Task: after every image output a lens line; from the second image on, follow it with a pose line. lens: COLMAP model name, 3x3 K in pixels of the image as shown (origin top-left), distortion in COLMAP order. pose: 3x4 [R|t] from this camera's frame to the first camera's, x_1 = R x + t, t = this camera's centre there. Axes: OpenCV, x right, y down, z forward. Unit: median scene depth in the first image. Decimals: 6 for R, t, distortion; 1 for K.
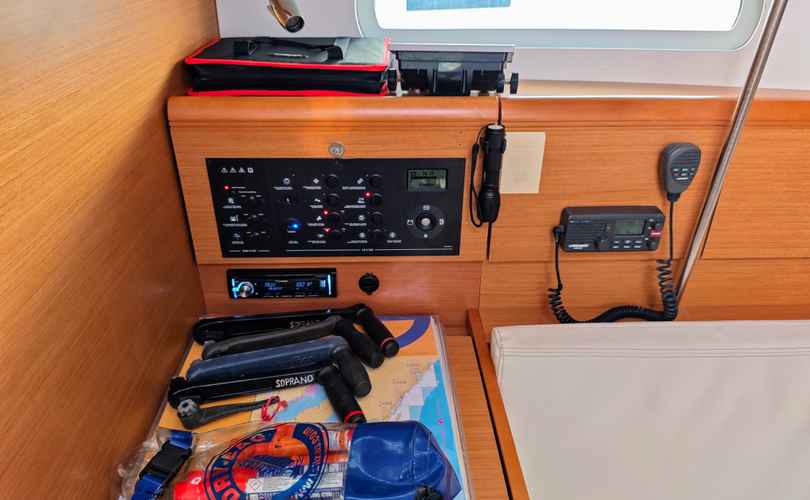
lens RADIAL K [[554.9, 0, 405.0], [0, 554.9, 250.0], [0, 0, 1]] dist [0.002046, 0.000471]
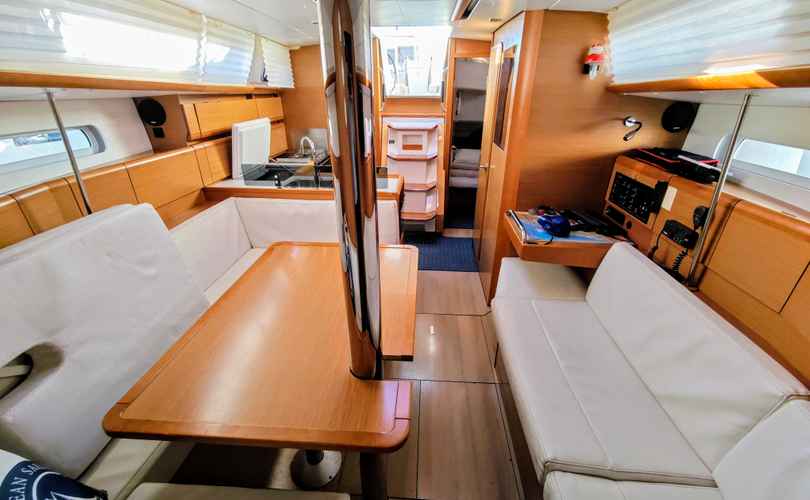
lens RADIAL K [[337.3, 0, 405.0], [0, 337.3, 250.0], [0, 0, 1]] dist [0.000622, -0.009685]
pose [[-0.100548, 0.424461, -0.899846, 2.000493], [-0.513620, 0.752450, 0.412326, 0.035954], [0.852106, 0.503638, 0.142354, -0.305399]]
